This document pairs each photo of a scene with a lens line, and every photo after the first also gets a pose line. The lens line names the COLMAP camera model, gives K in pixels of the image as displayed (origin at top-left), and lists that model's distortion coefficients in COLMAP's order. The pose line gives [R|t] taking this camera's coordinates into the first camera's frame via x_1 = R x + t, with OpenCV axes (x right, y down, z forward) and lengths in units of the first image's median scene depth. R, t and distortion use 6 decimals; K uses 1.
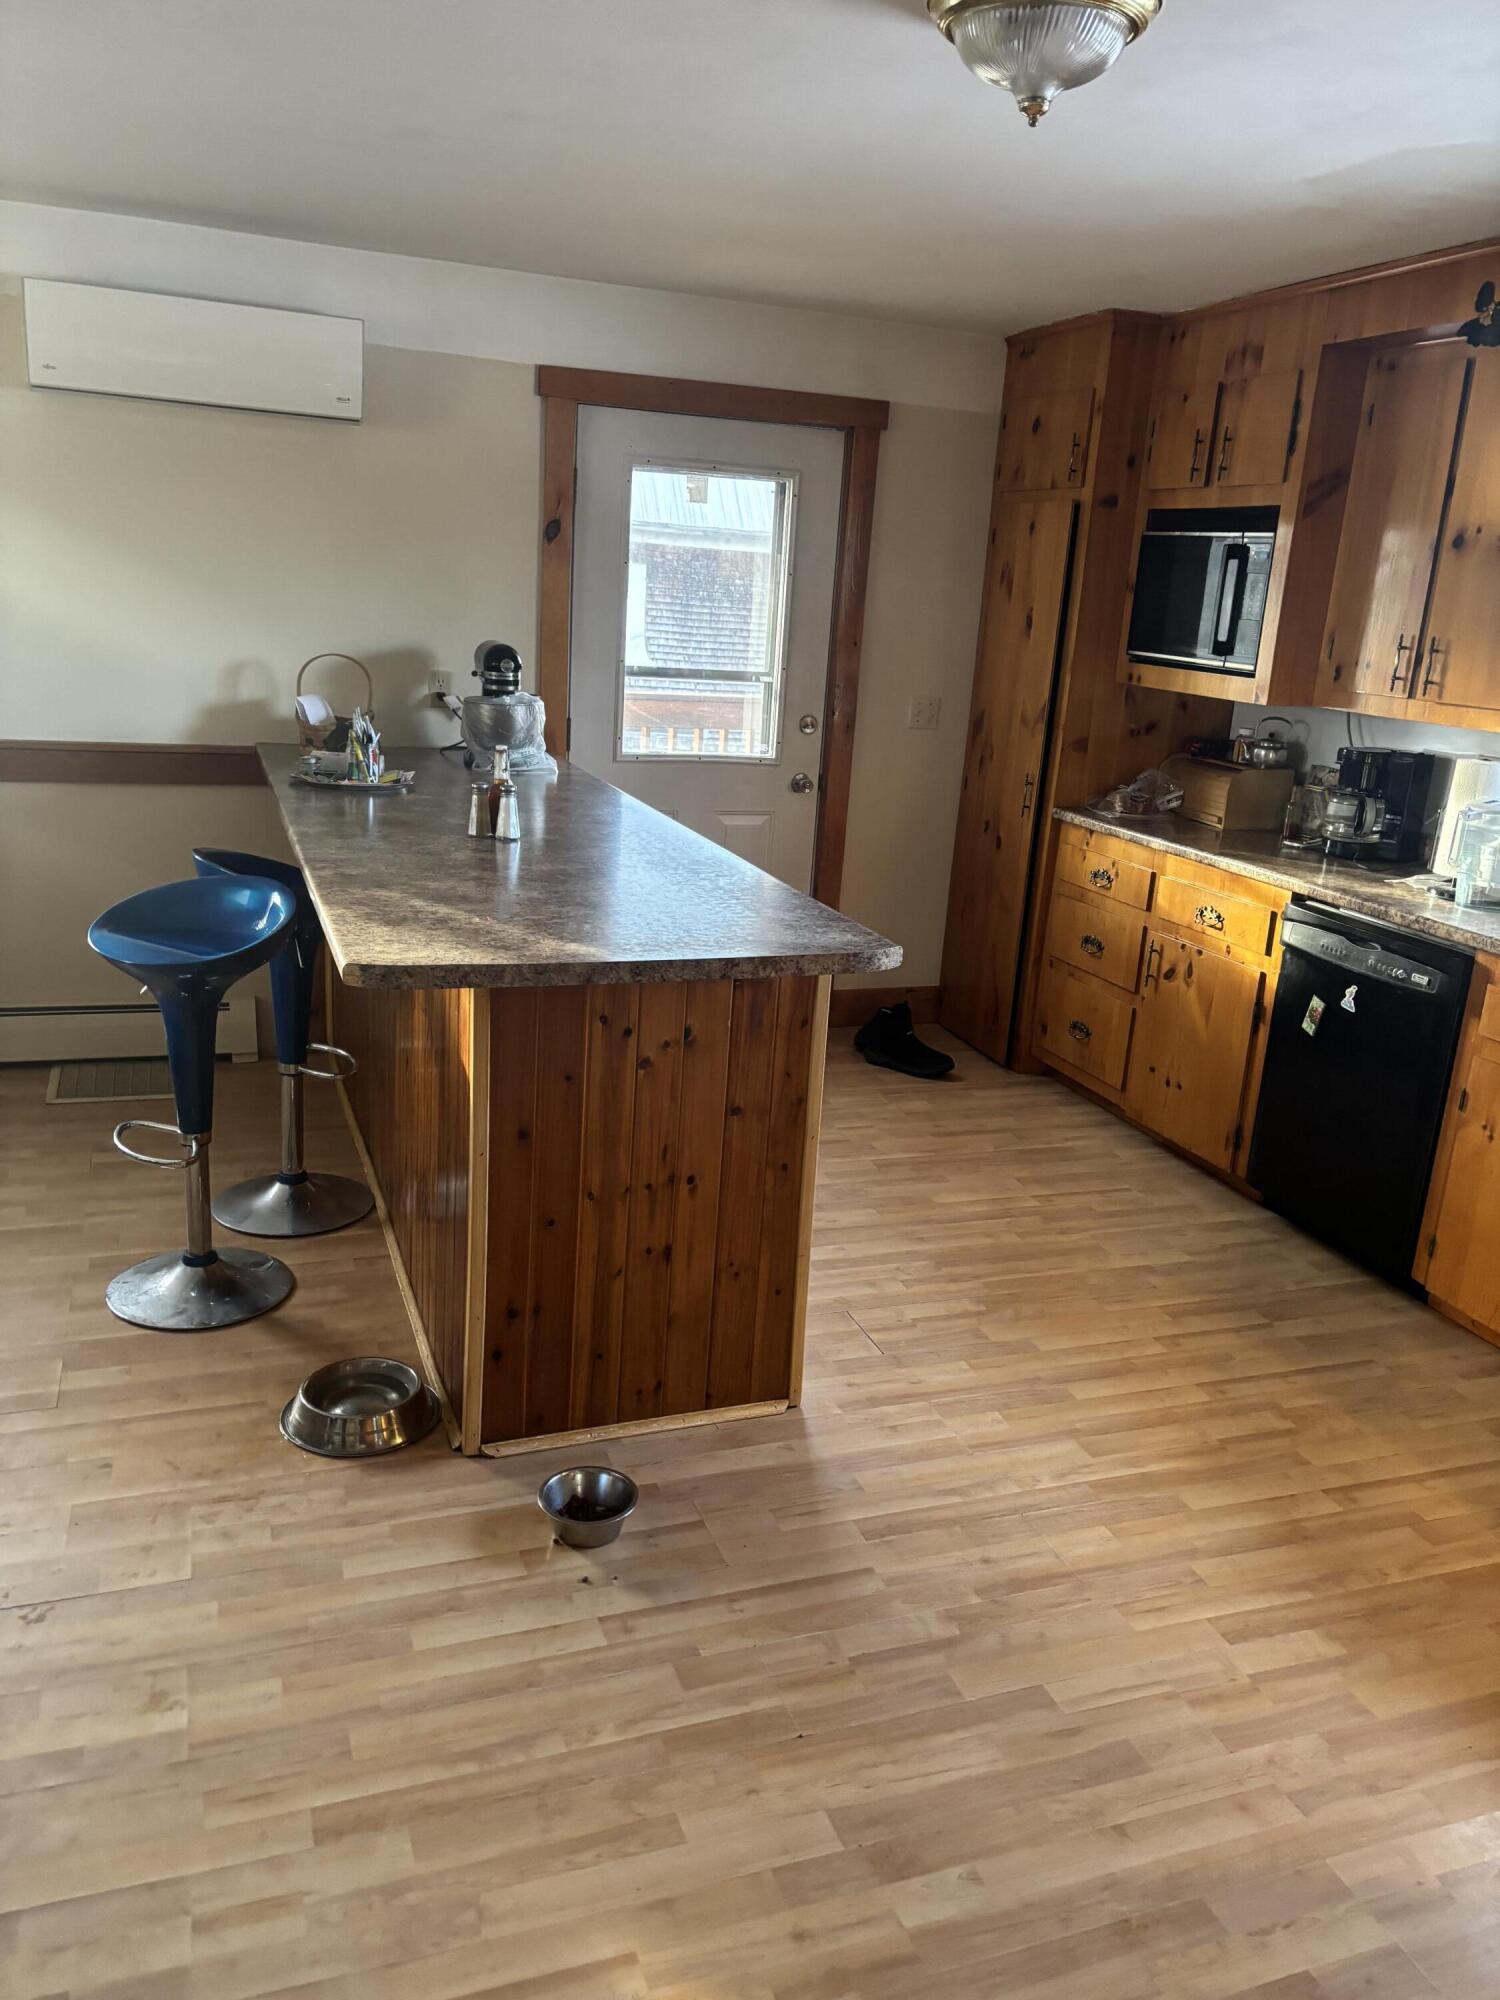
lens RADIAL K [[1504.5, 0, 733.7], [0, 1504.5, 1001.3], [0, 0, 1]] dist [0.054684, -0.056812]
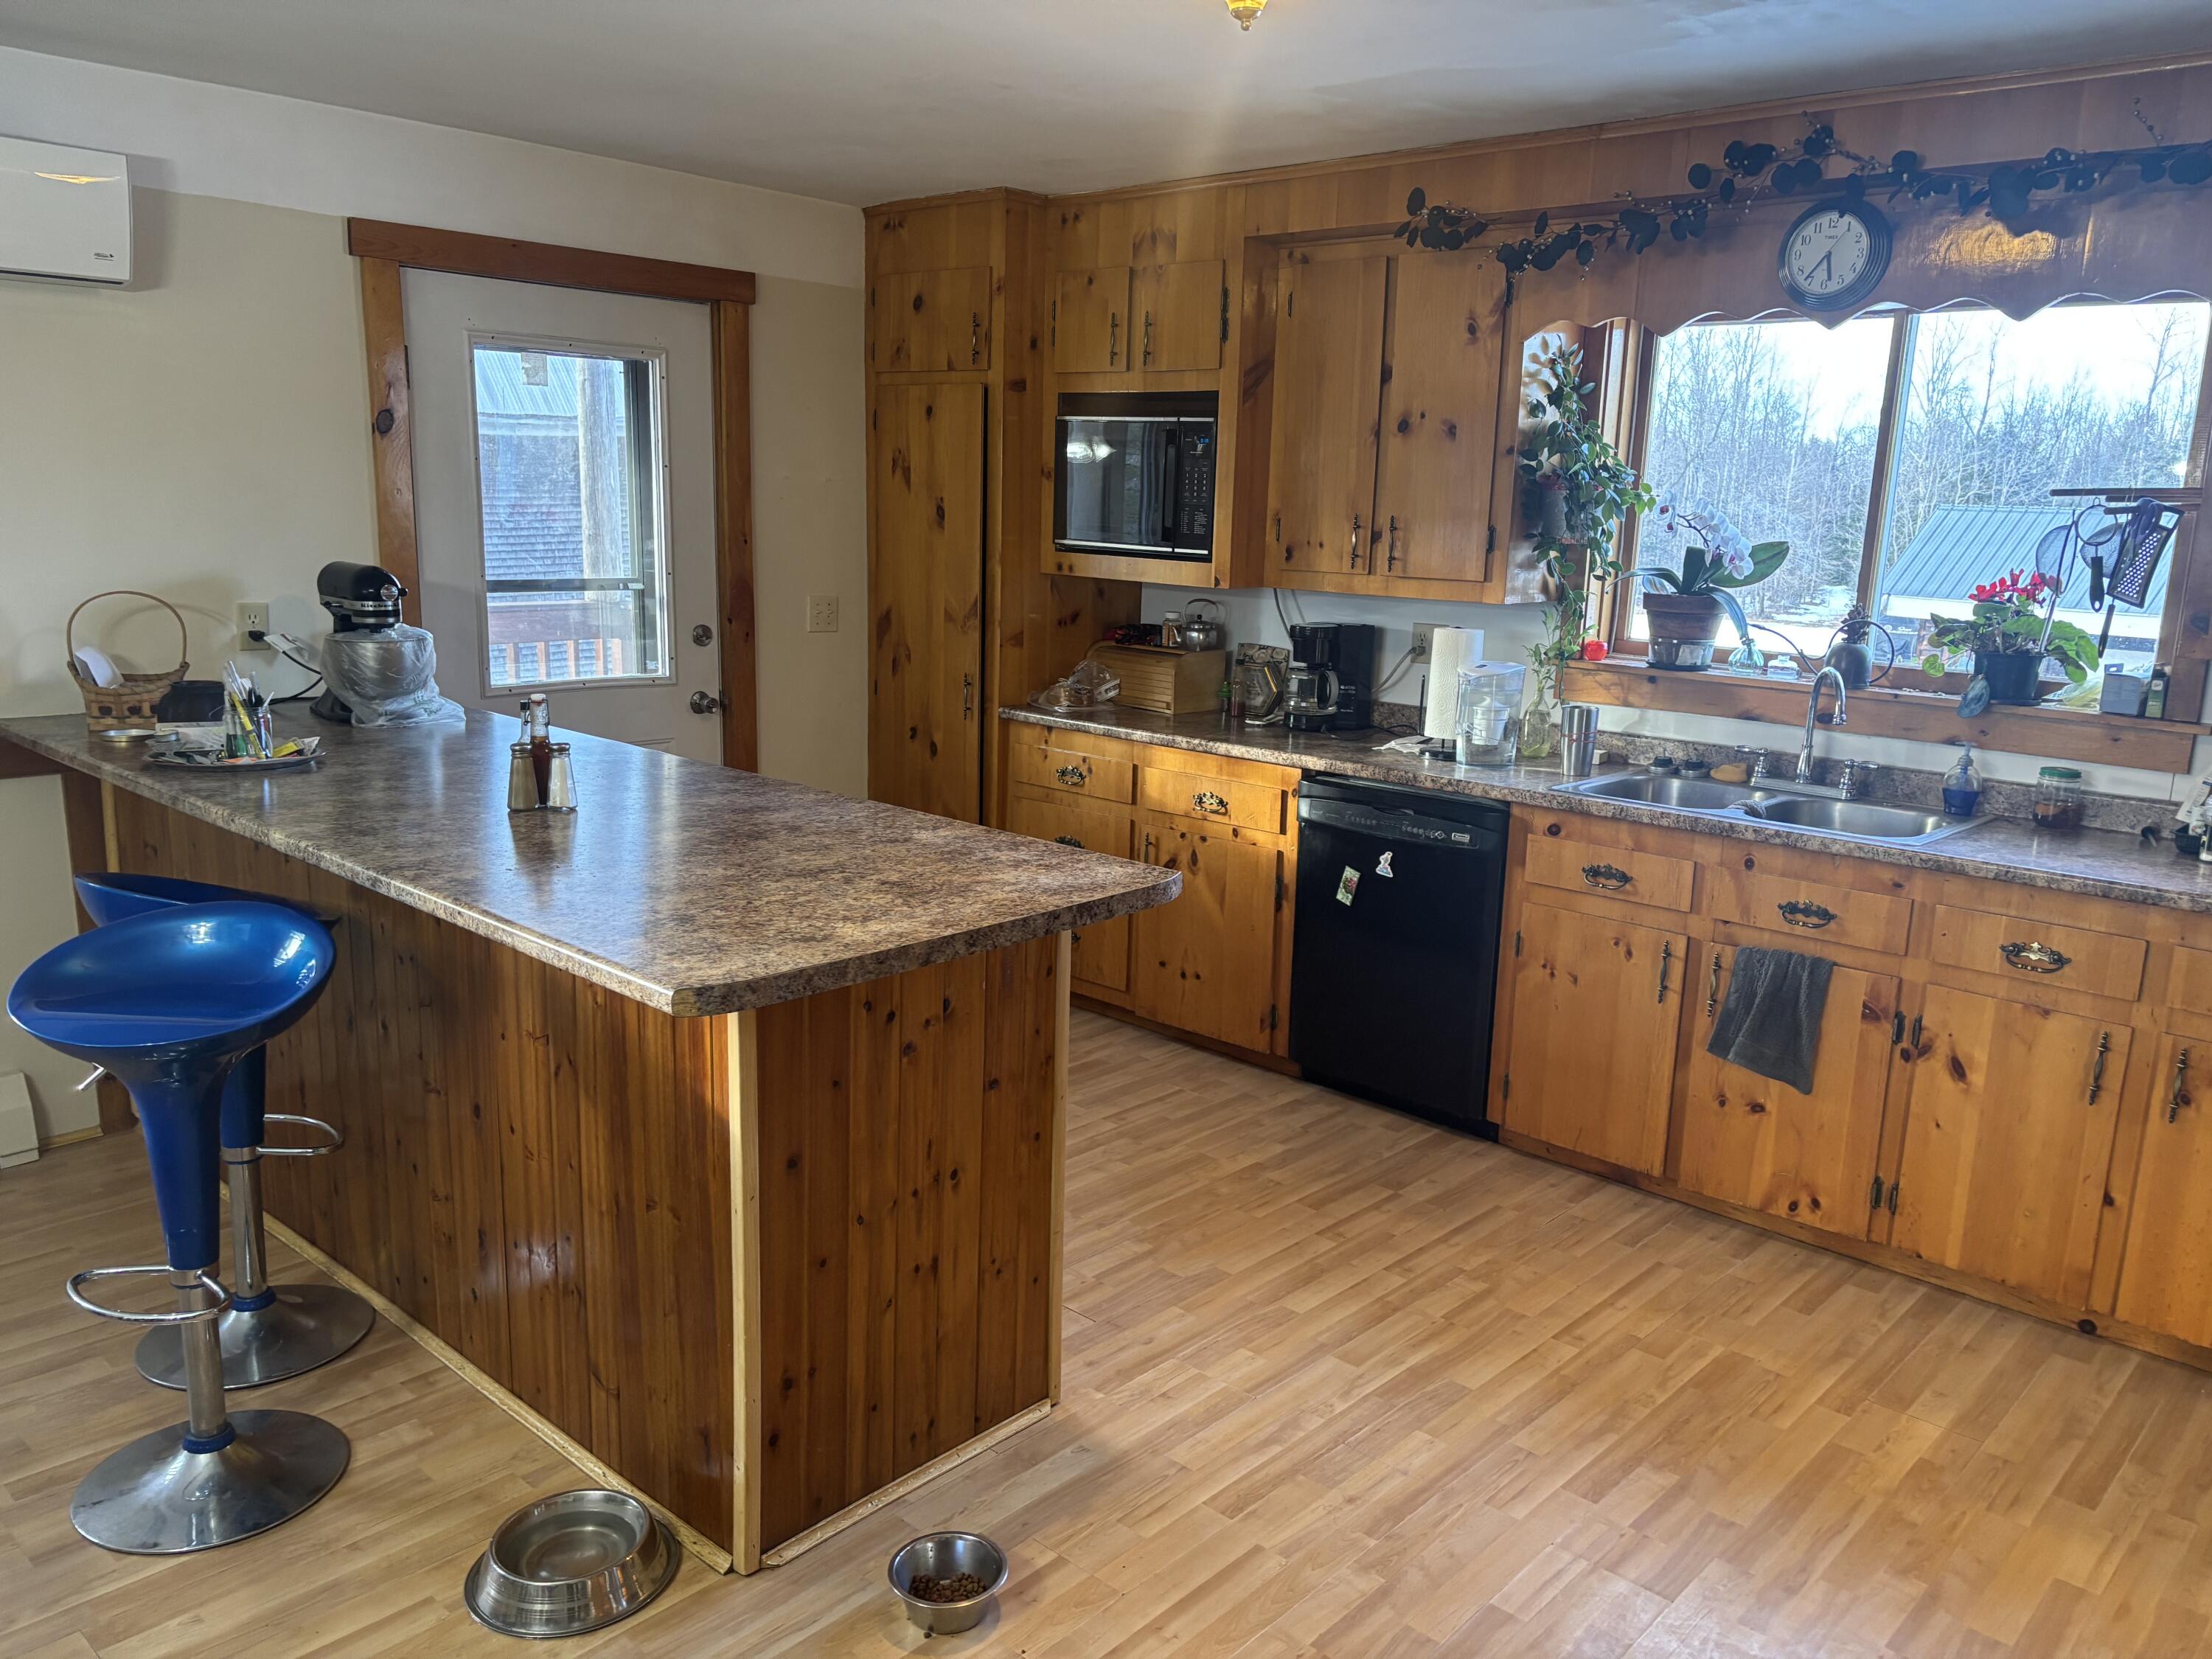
lens RADIAL K [[1664.0, 0, 1124.4], [0, 1664.0, 840.1], [0, 0, 1]] dist [0.054684, -0.056812]
pose [[0.882779, -0.128731, 0.451807, -0.245178], [0.147531, 0.989036, -0.006458, -0.035046], [-0.446022, 0.072356, 0.892092, 0.061554]]
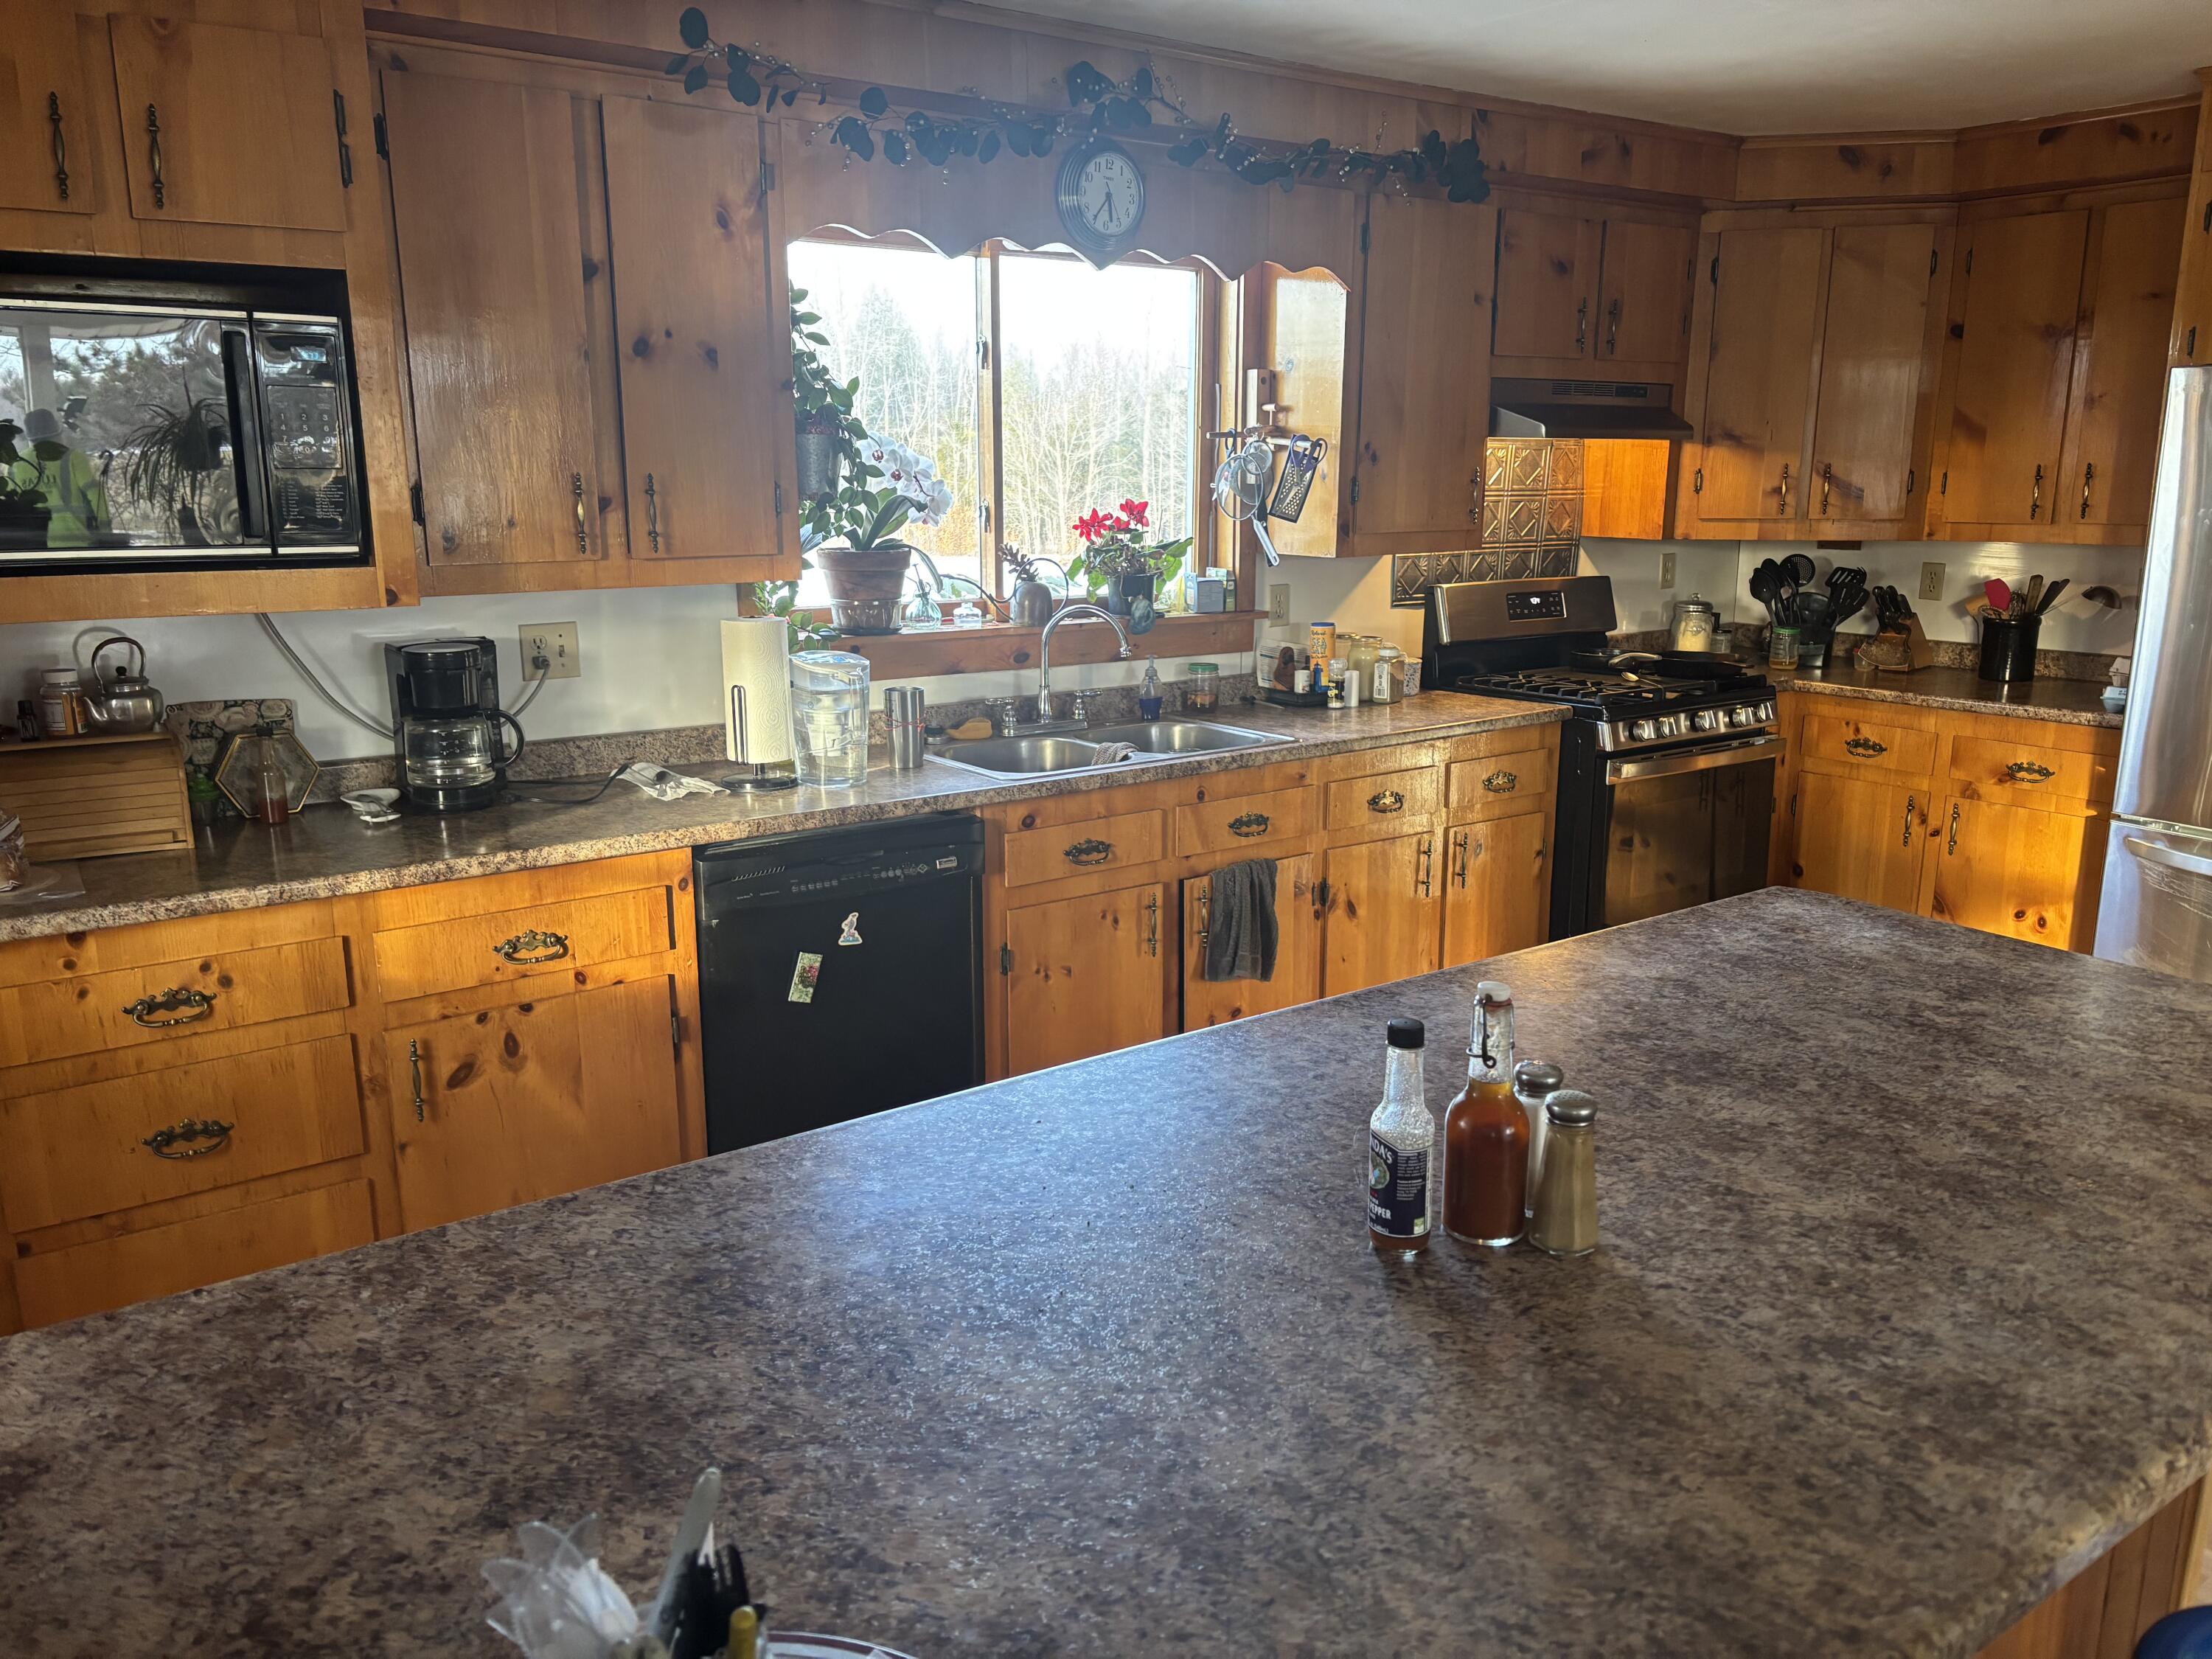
lens RADIAL K [[1664.0, 0, 1108.8], [0, 1664.0, 834.1], [0, 0, 1]] dist [0.054684, -0.056812]
pose [[-0.285177, -0.273643, 0.918582, -0.391067], [0.239812, 0.907526, 0.344800, -0.295090], [-0.927989, 0.318616, -0.193183, 0.960285]]
